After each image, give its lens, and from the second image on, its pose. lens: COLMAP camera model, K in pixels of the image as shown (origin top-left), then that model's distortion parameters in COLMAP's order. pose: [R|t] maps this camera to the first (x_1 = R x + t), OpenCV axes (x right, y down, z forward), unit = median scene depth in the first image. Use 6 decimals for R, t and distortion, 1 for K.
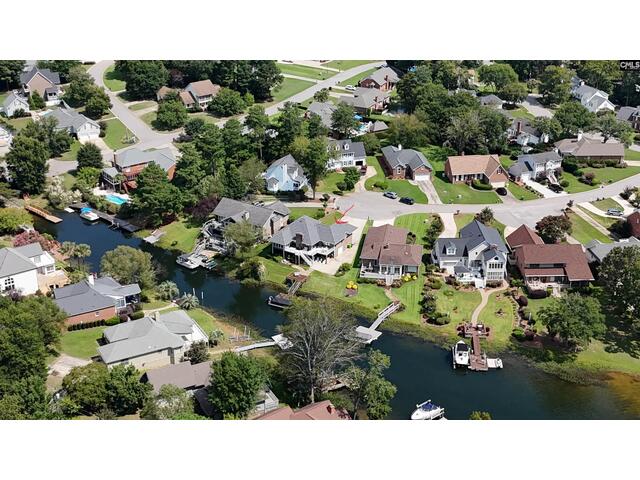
lens RADIAL K [[943.8, 0, 311.1], [0, 943.8, 243.2], [0, 0, 1]] dist [0.088729, -0.035462]
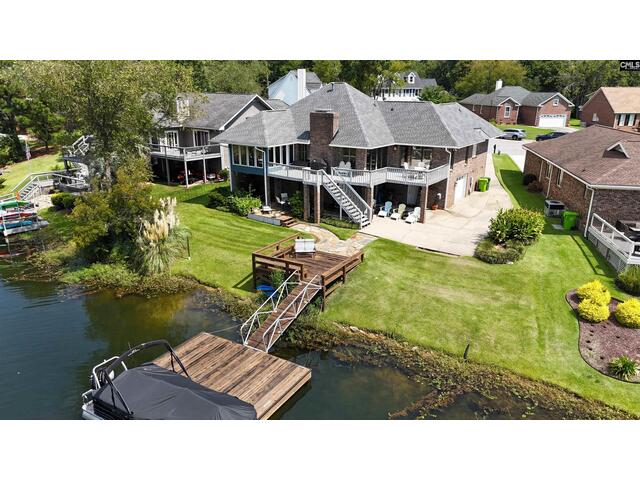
lens RADIAL K [[473.7, 0, 319.0], [0, 473.7, 237.6], [0, 0, 1]] dist [0.086838, -0.096426]
pose [[0.998901, 0.024606, -0.039885, -0.006914], [-0.029174, 0.992546, -0.118331, 0.041836], [0.036676, 0.119364, 0.992173, 0.849797]]
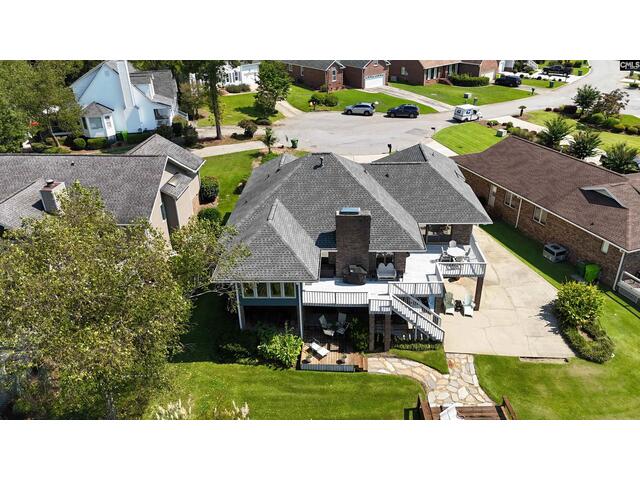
lens RADIAL K [[502.2, 0, 322.6], [0, 502.2, 226.5], [0, 0, 1]] dist [0.056996, -0.002781]
pose [[0.870709, -0.228281, 0.435606, -0.069730], [0.219491, 0.973014, 0.071183, -0.016618], [-0.440101, 0.033632, 0.897318, 0.878898]]
